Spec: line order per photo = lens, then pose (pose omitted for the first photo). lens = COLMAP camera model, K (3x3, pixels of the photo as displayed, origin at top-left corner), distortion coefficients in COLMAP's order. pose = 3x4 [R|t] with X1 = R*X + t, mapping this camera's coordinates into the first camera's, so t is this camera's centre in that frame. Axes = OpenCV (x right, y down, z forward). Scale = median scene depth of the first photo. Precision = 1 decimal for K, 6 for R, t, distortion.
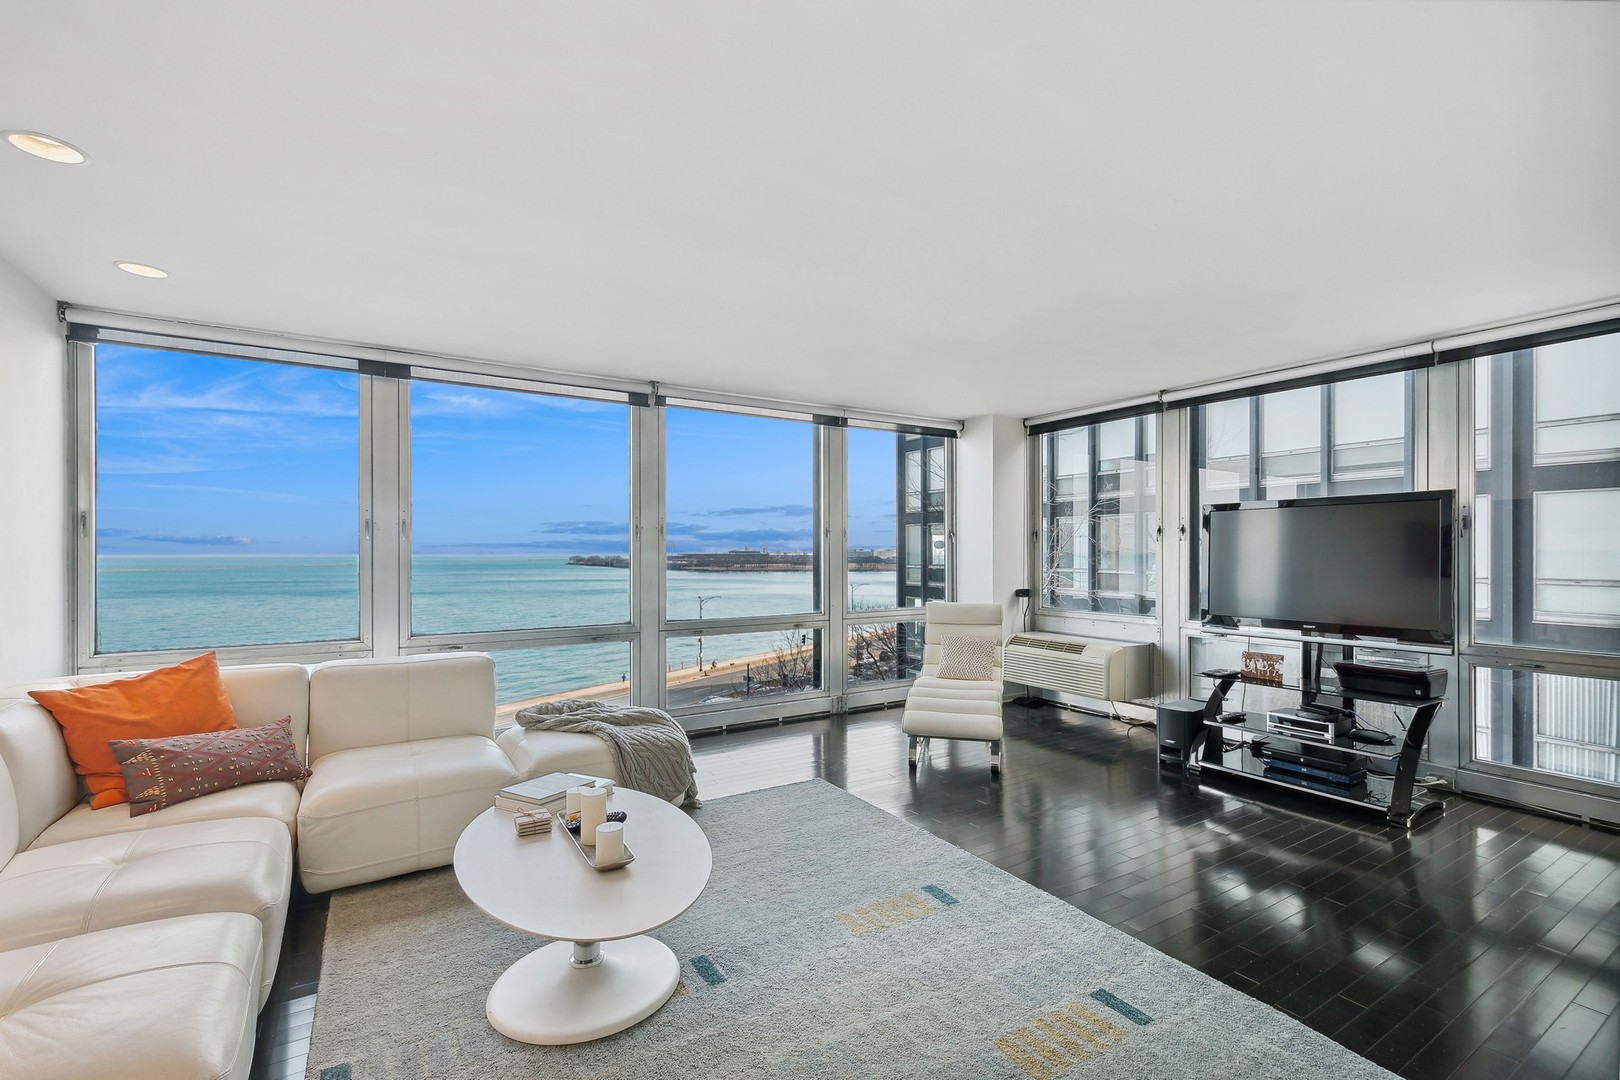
lens RADIAL K [[714.8, 0, 816.9], [0, 714.8, 550.7], [0, 0, 1]] dist [0.013955, -0.005995]
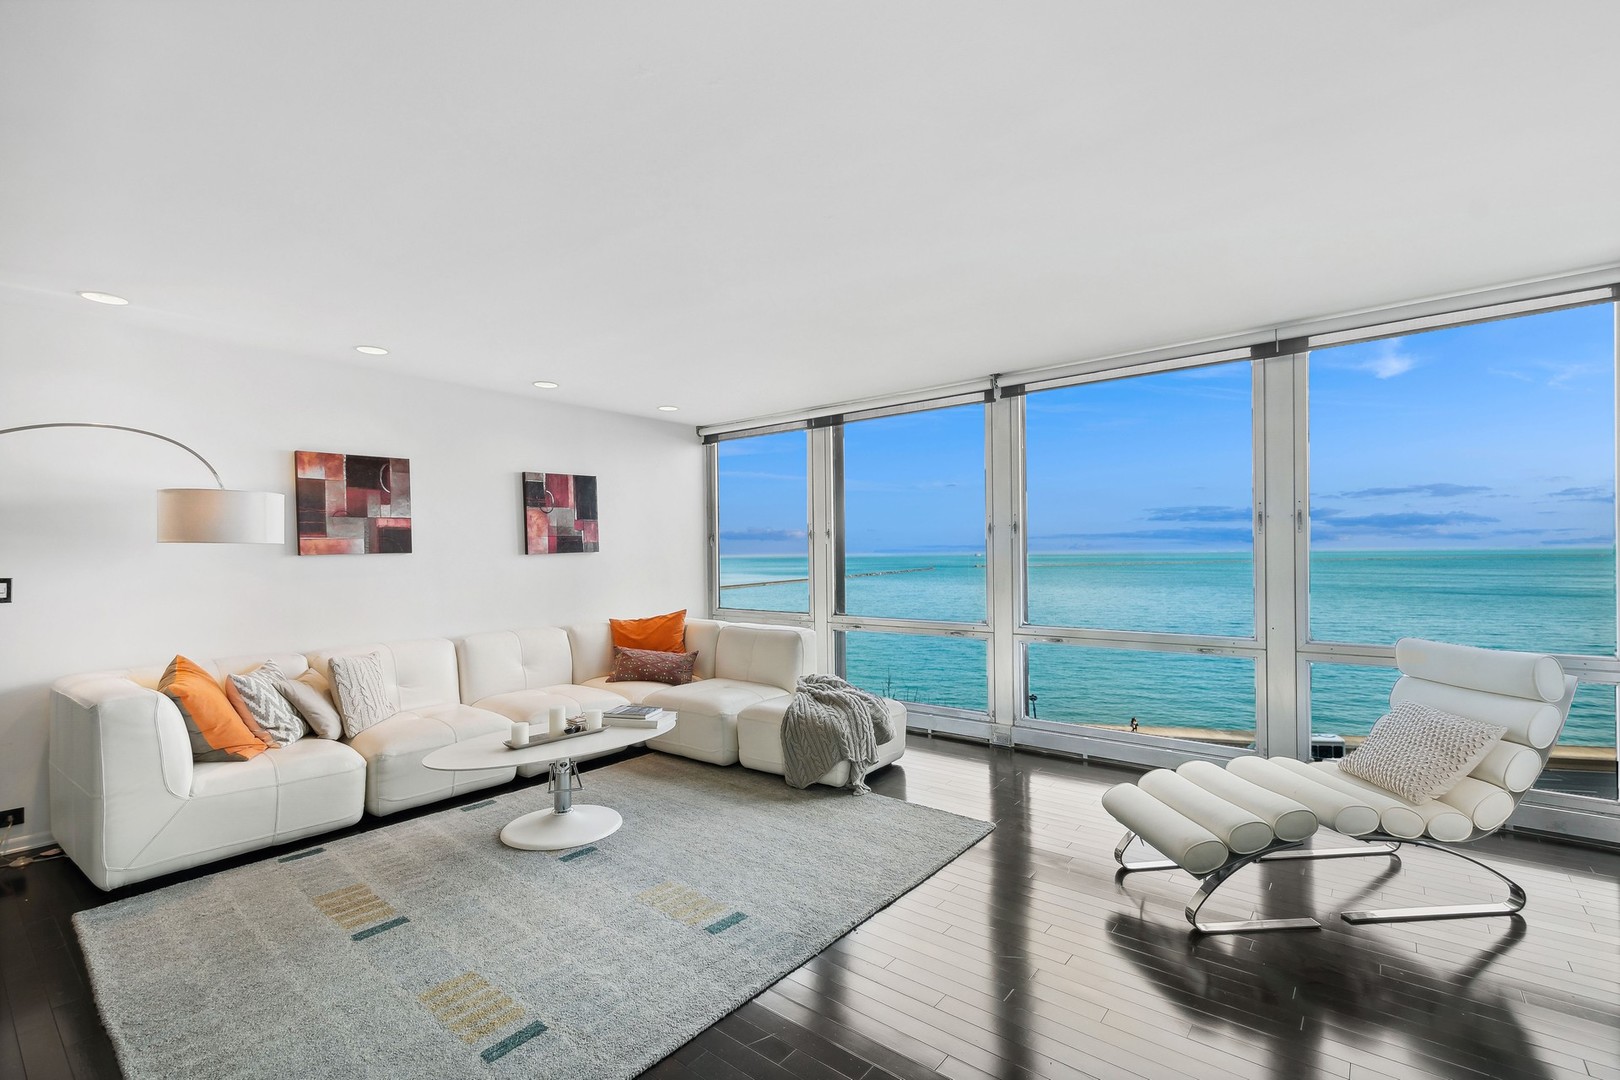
lens RADIAL K [[714.8, 0, 816.9], [0, 714.8, 550.7], [0, 0, 1]] dist [0.013955, -0.005995]
pose [[0.328668, -0.007632, -0.944415, 0.682341], [0.012365, 0.999916, -0.003778, 0.002896], [0.944365, -0.010436, 0.328735, 0.508665]]
